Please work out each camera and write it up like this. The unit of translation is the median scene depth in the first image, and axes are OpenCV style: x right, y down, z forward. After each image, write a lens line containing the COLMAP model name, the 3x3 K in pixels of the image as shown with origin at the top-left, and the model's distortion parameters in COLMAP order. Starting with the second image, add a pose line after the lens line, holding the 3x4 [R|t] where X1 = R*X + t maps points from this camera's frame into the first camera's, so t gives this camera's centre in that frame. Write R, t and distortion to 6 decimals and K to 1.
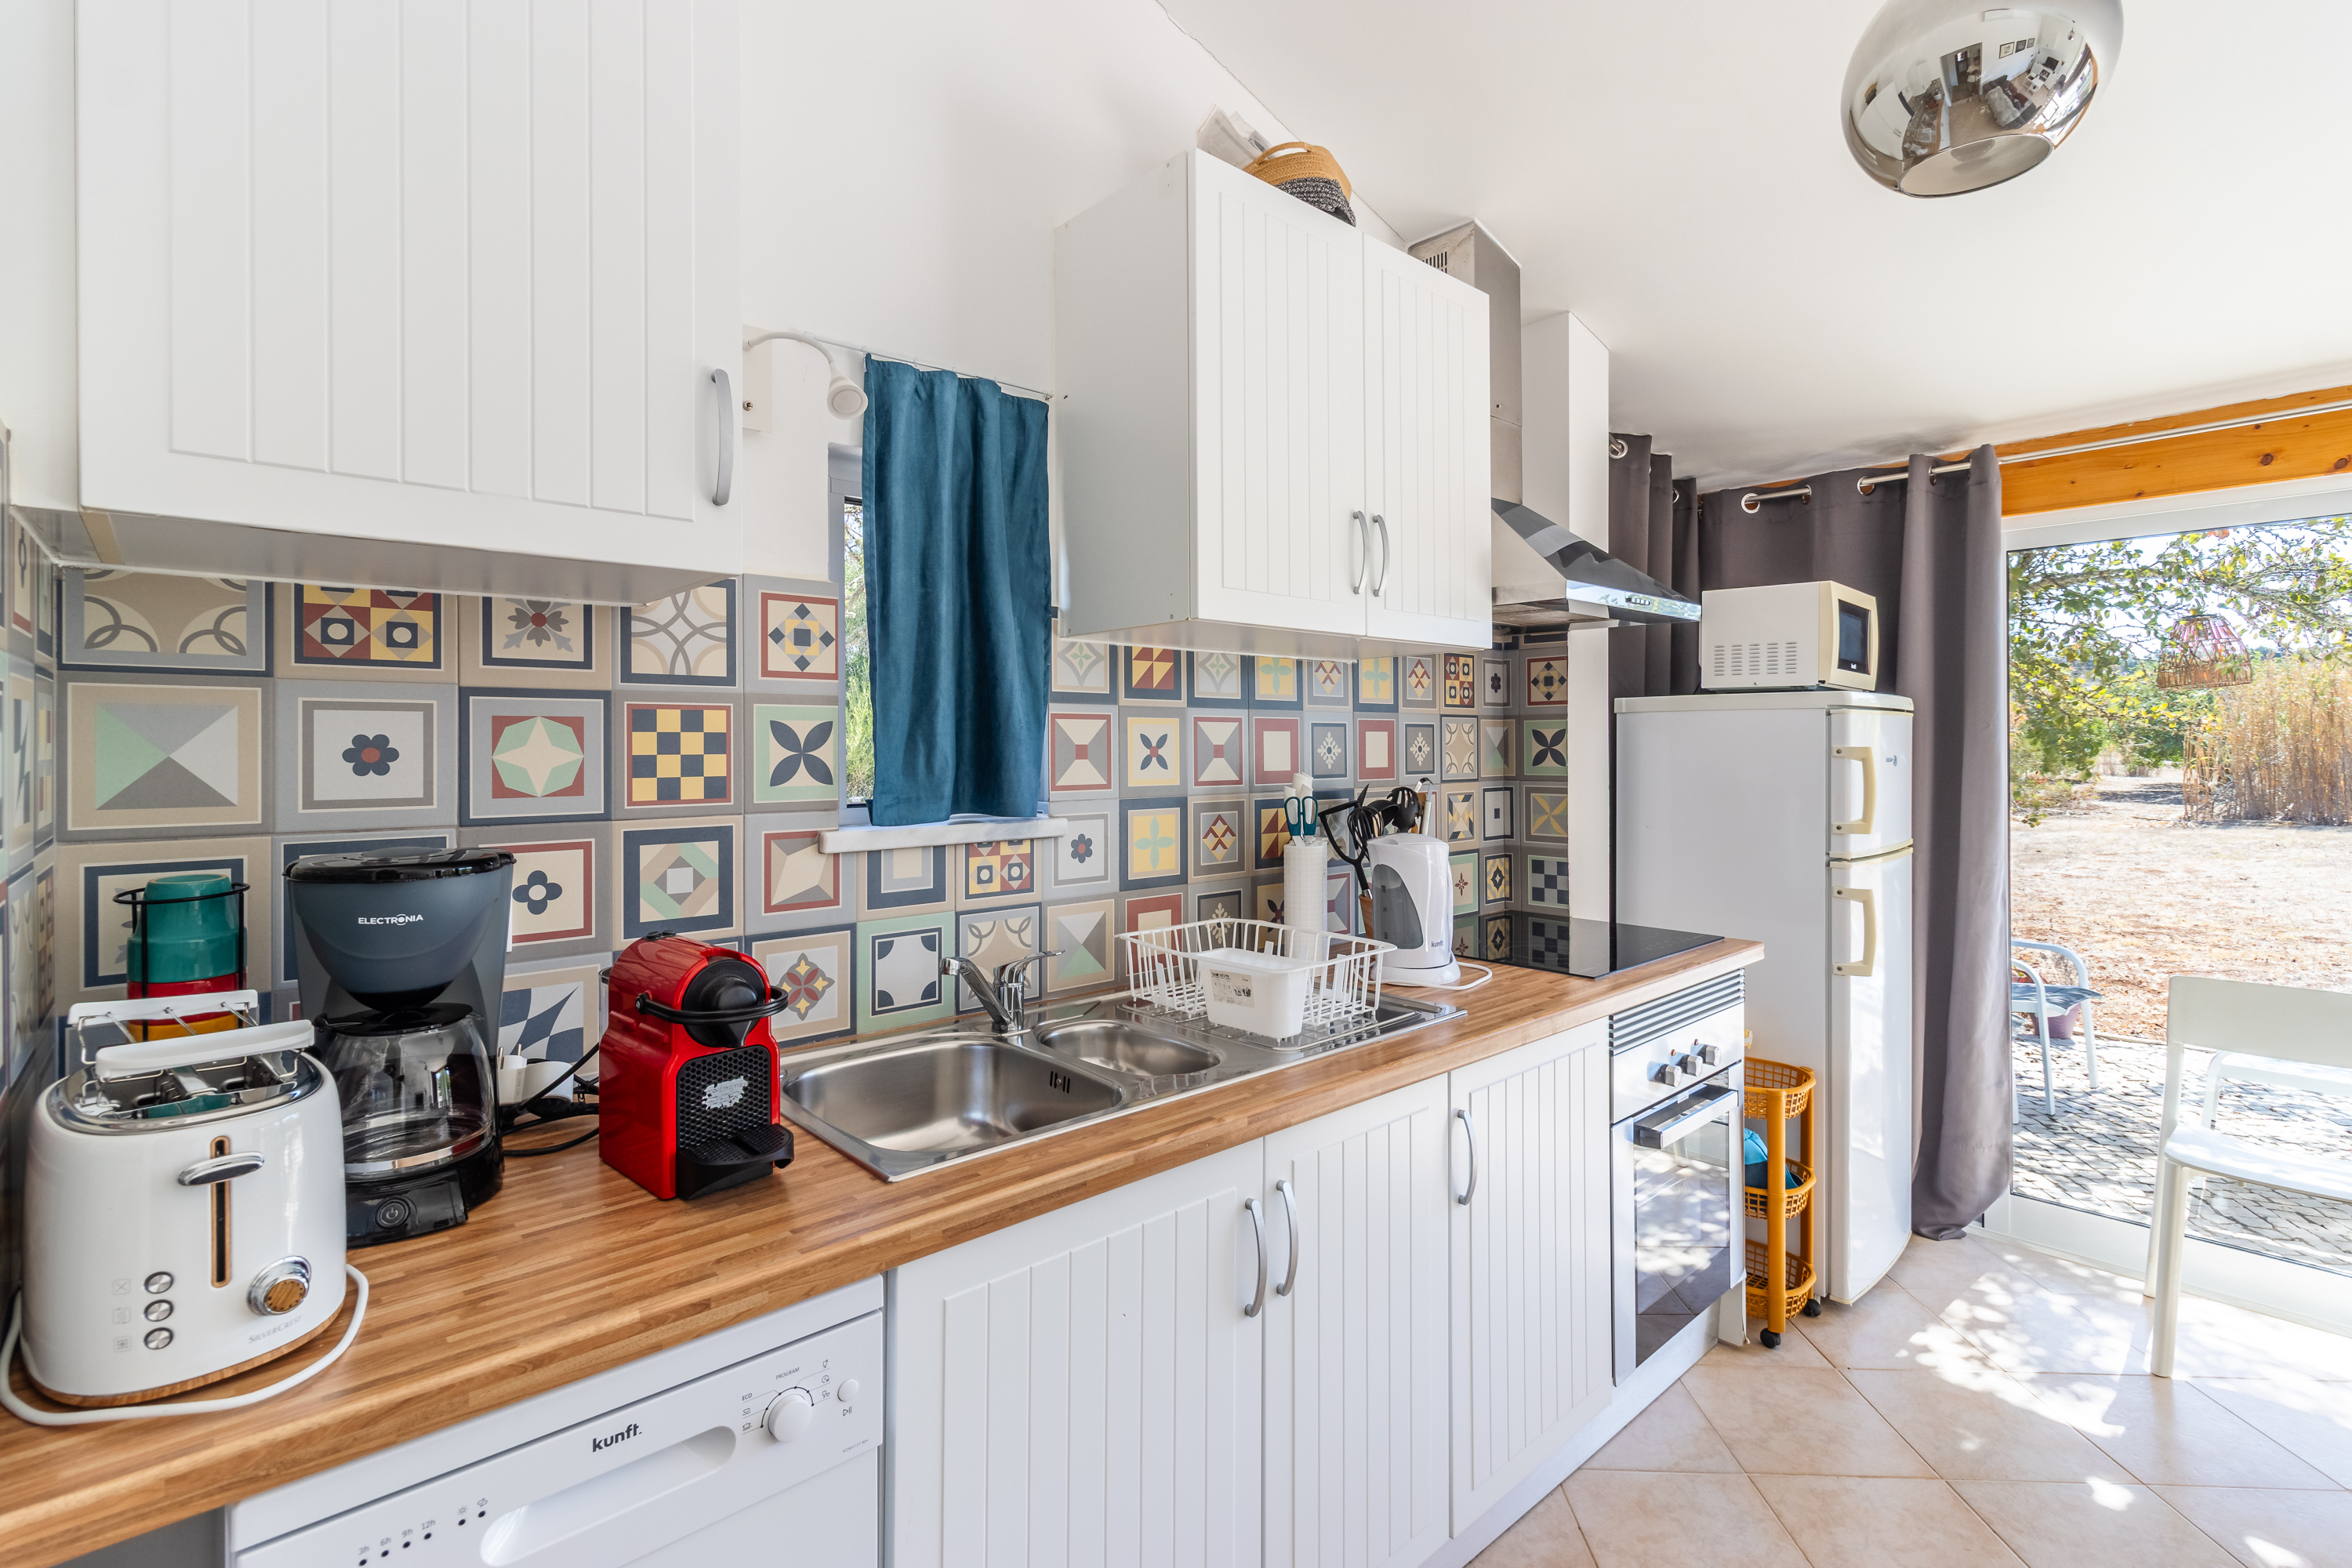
lens RADIAL K [[1090.7, 0, 1194.3], [0, 1090.7, 738.2], [0, 0, 1]] dist [-0.002615, -0.000711]
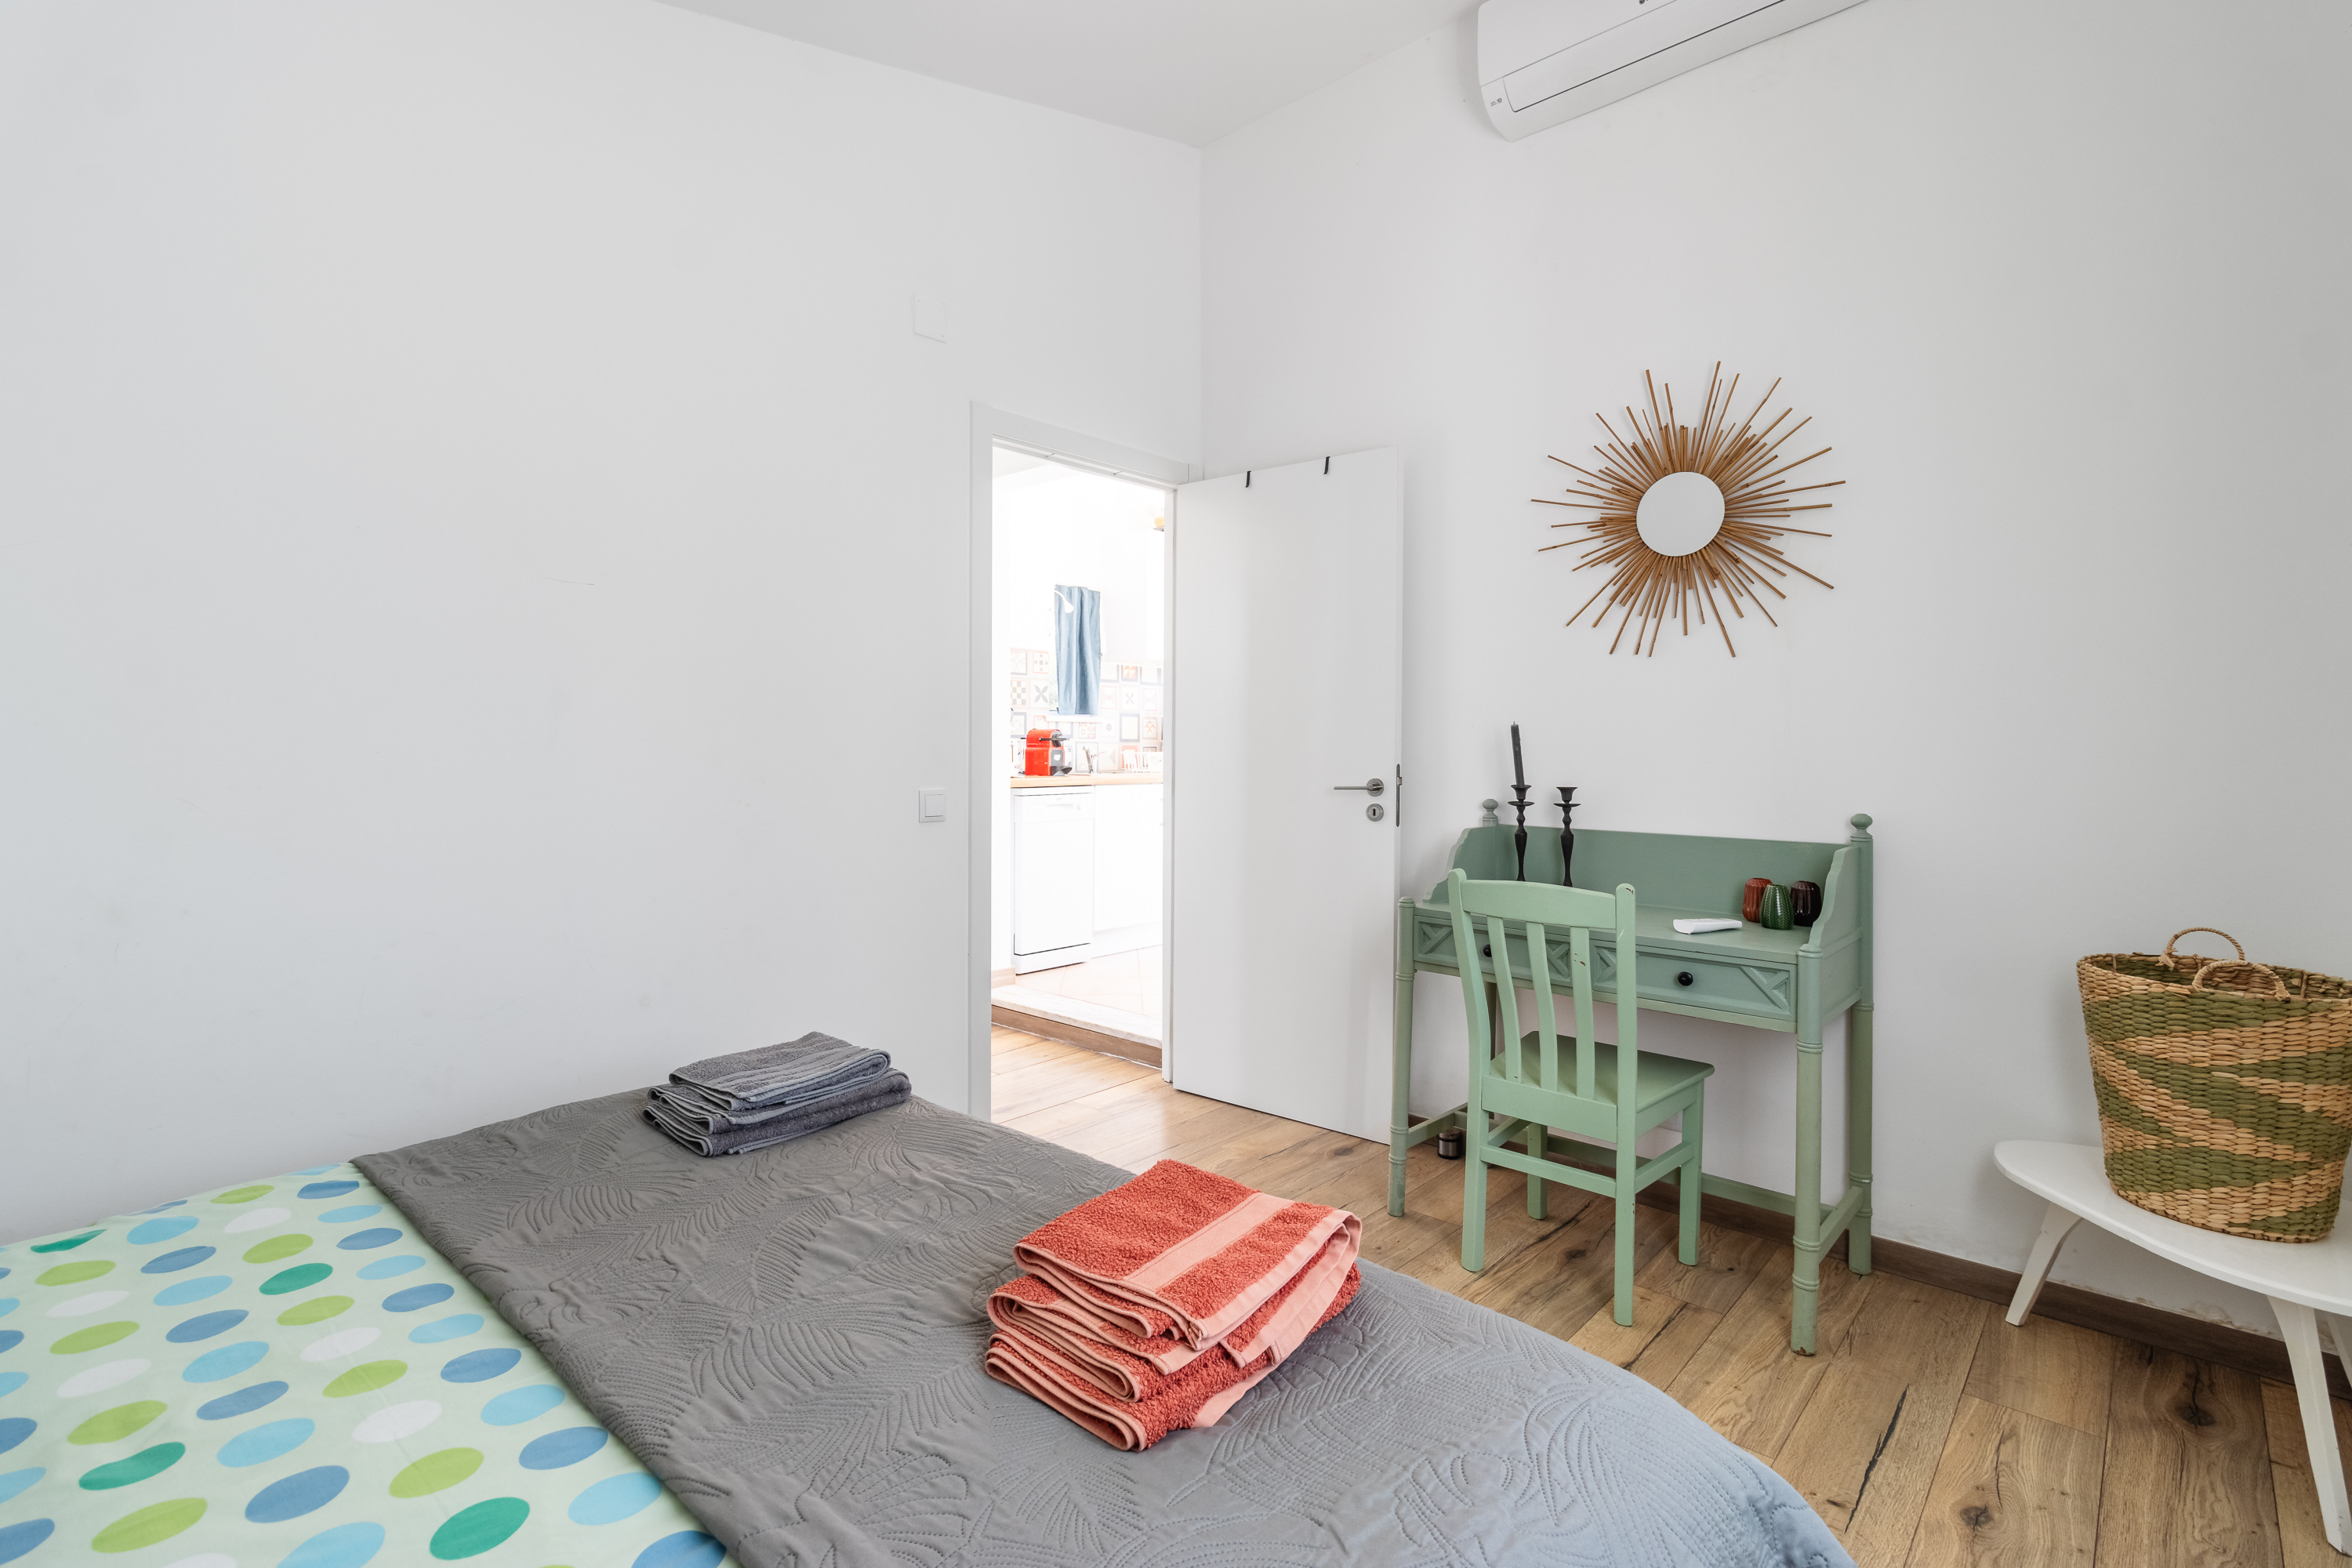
lens RADIAL K [[1090.7, 0, 1178.0], [0, 1090.7, 774.7], [0, 0, 1]] dist [-0.002615, -0.000711]
pose [[0.996492, -0.001150, 0.083677, -0.181075], [-0.001336, 0.999560, 0.029648, 0.154978], [-0.083674, -0.029656, 0.996052, -2.393046]]
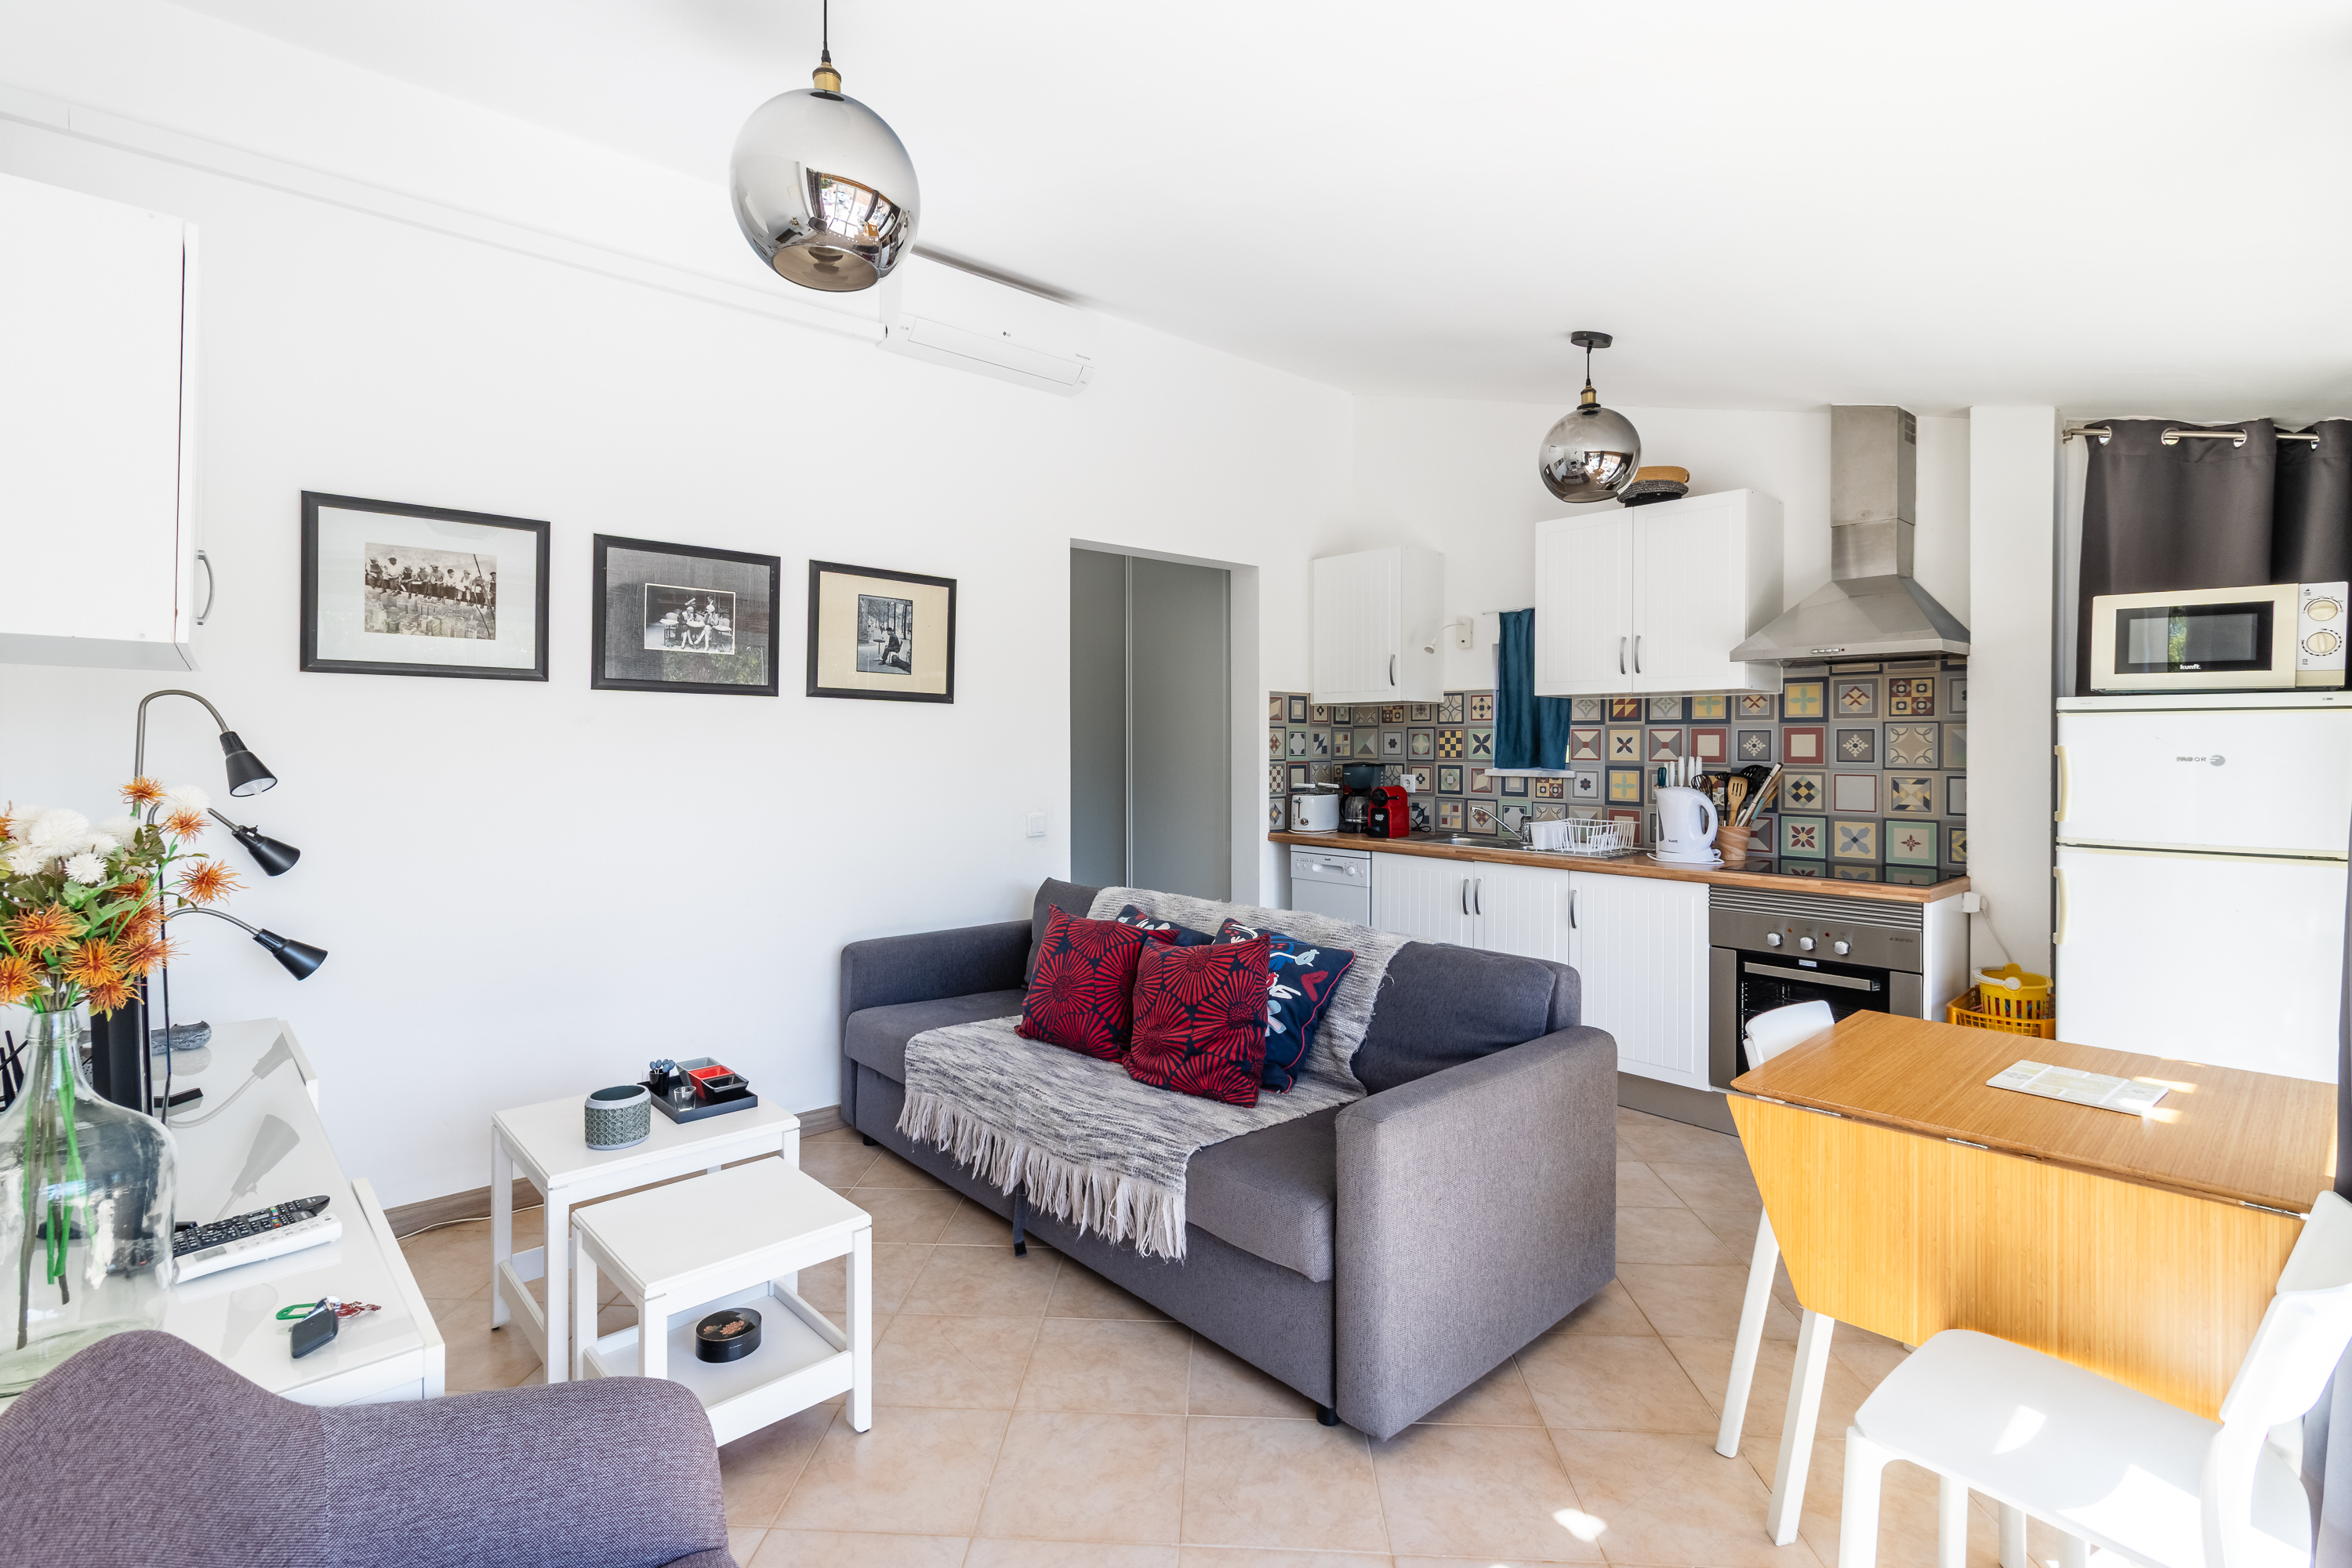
lens RADIAL K [[1090.7, 0, 1177.8], [0, 1090.7, 763.0], [0, 0, 1]] dist [-0.002615, -0.000711]
pose [[-0.005220, 0.019764, -0.999791, 2.492838], [0.001356, 0.999804, 0.019757, 0.004334], [0.999985, -0.001253, -0.005245, 0.107624]]
